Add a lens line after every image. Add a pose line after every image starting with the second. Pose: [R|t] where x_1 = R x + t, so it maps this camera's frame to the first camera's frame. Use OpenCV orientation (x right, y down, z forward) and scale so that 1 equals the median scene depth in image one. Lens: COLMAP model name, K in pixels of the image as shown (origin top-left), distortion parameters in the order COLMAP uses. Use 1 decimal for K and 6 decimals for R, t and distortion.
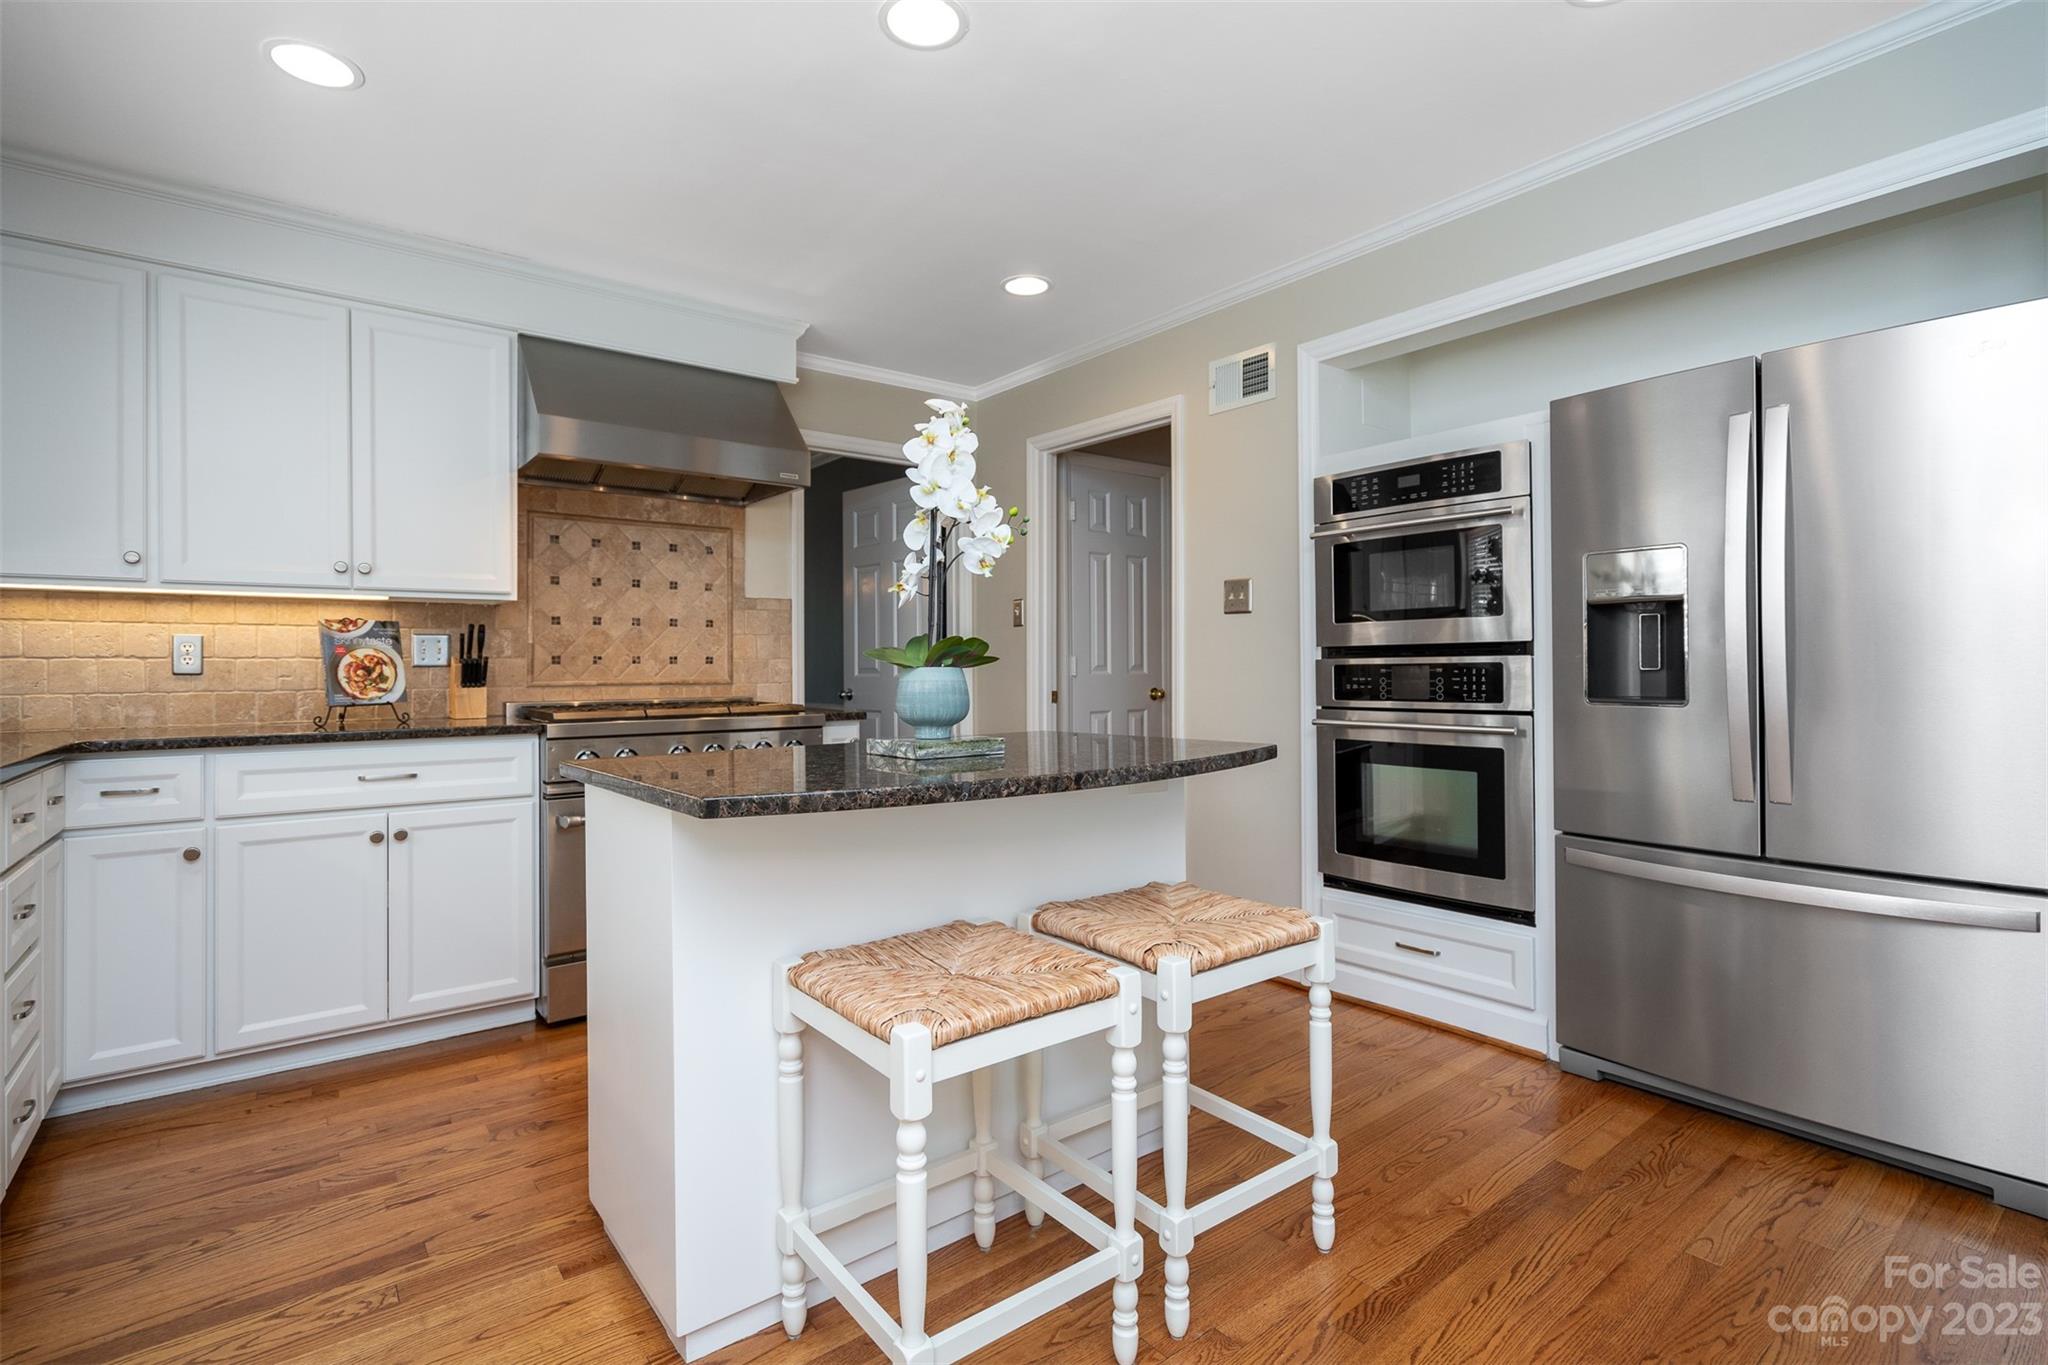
lens RADIAL K [[957.6, 0, 1015.1], [0, 957.6, 662.4], [0, 0, 1]] dist [-0.003456, 0.001125]
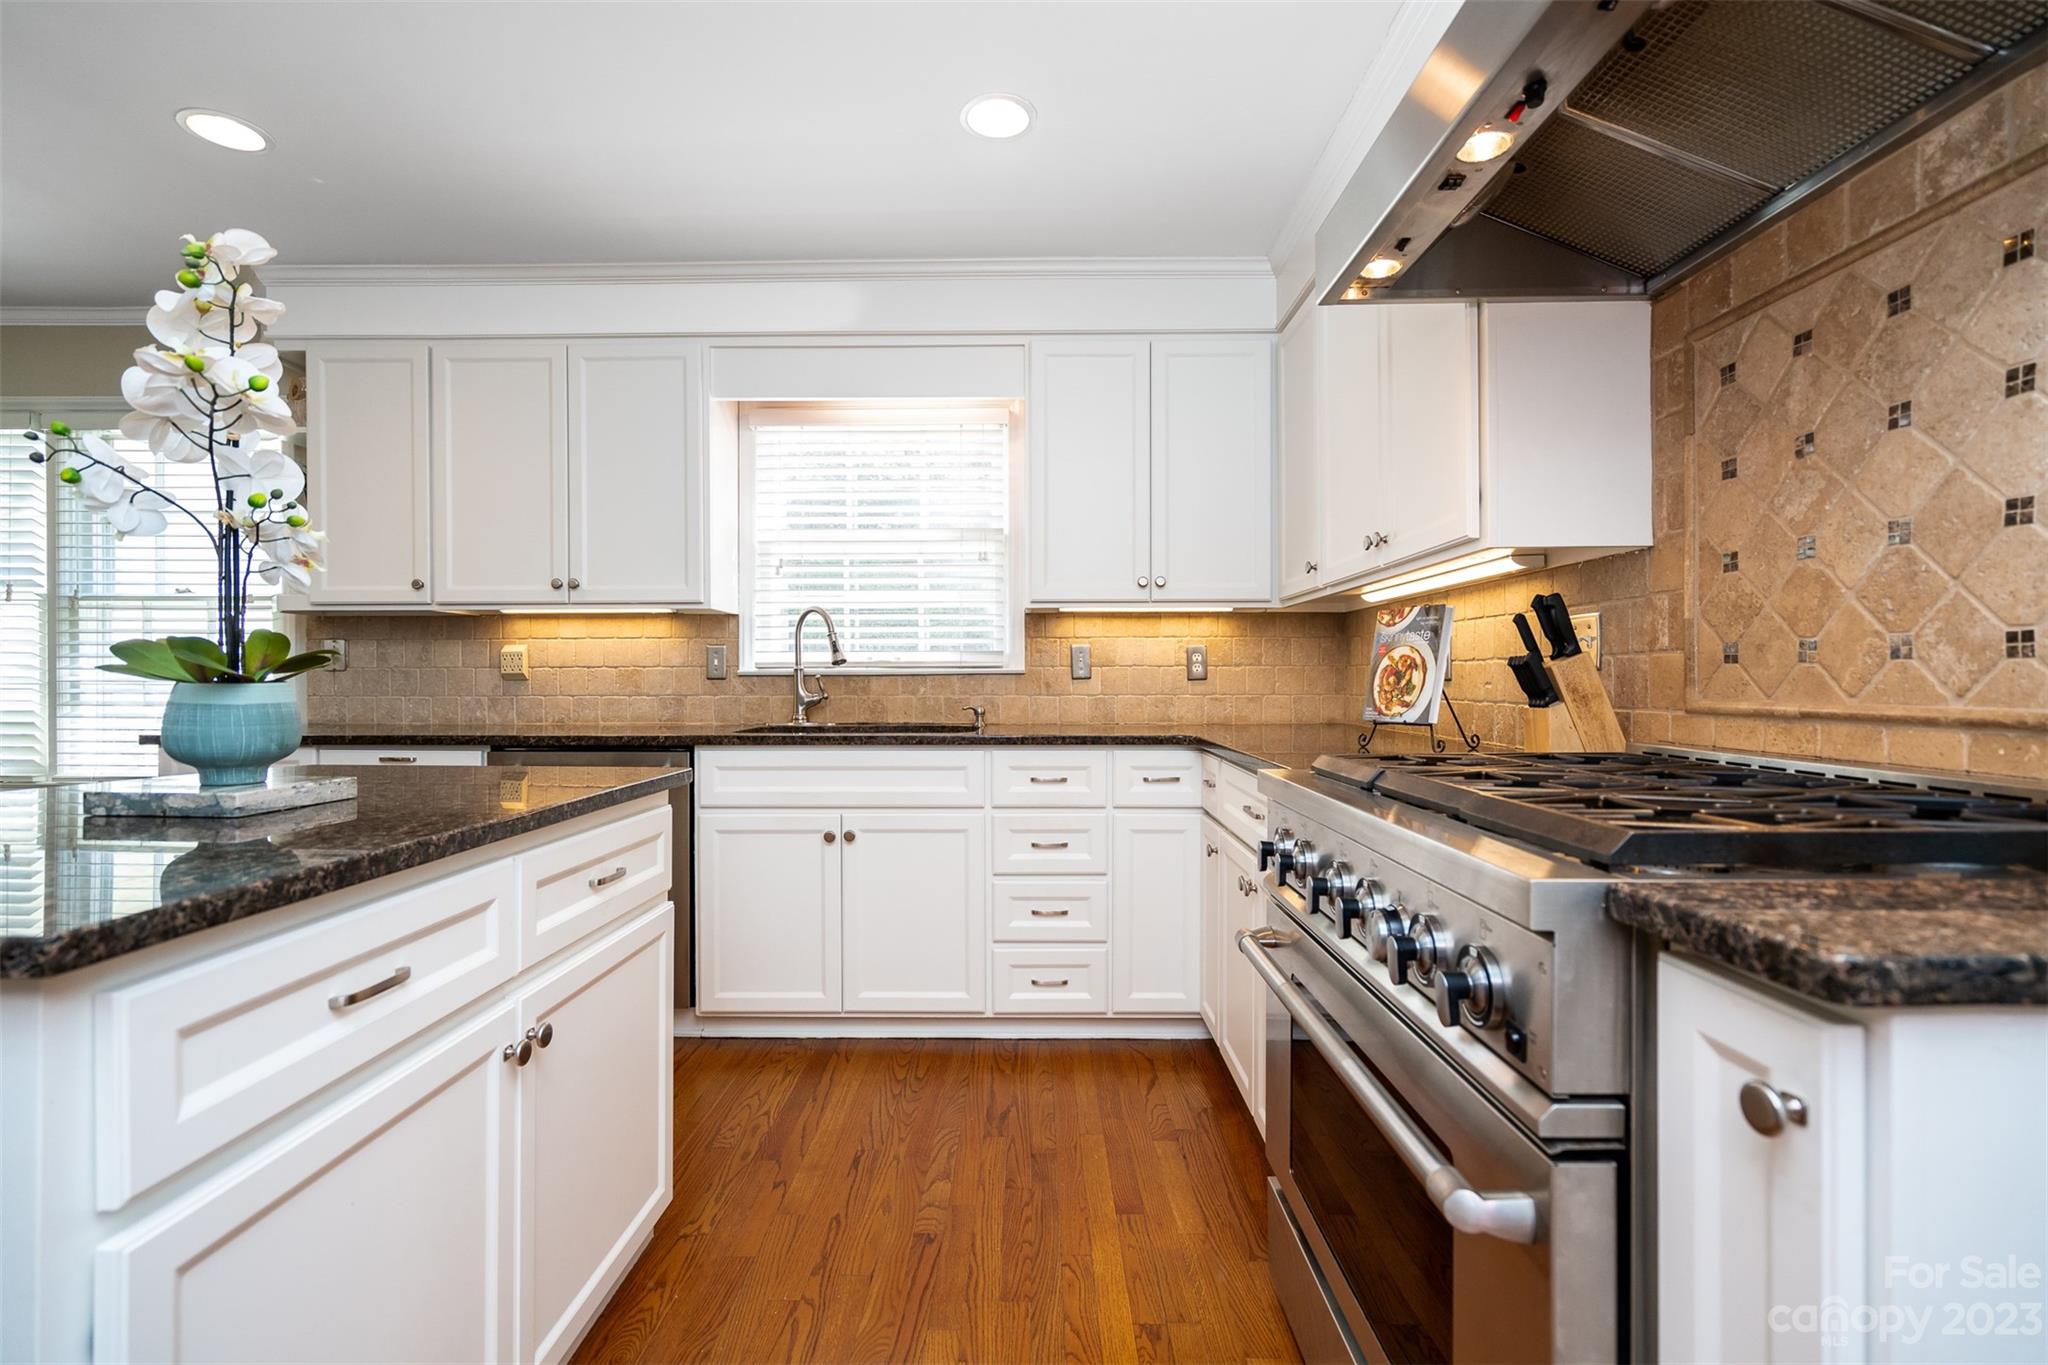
lens RADIAL K [[929.8, 0, 1024.0], [0, 929.8, 682.5], [0, 0, 1]] dist [0.000467, 0.000294]
pose [[-0.619959, 0.009436, -0.784578, 0.055651], [0.009179, 0.999946, 0.004773, 0.006631], [0.784581, -0.004242, -0.620012, 1.191330]]
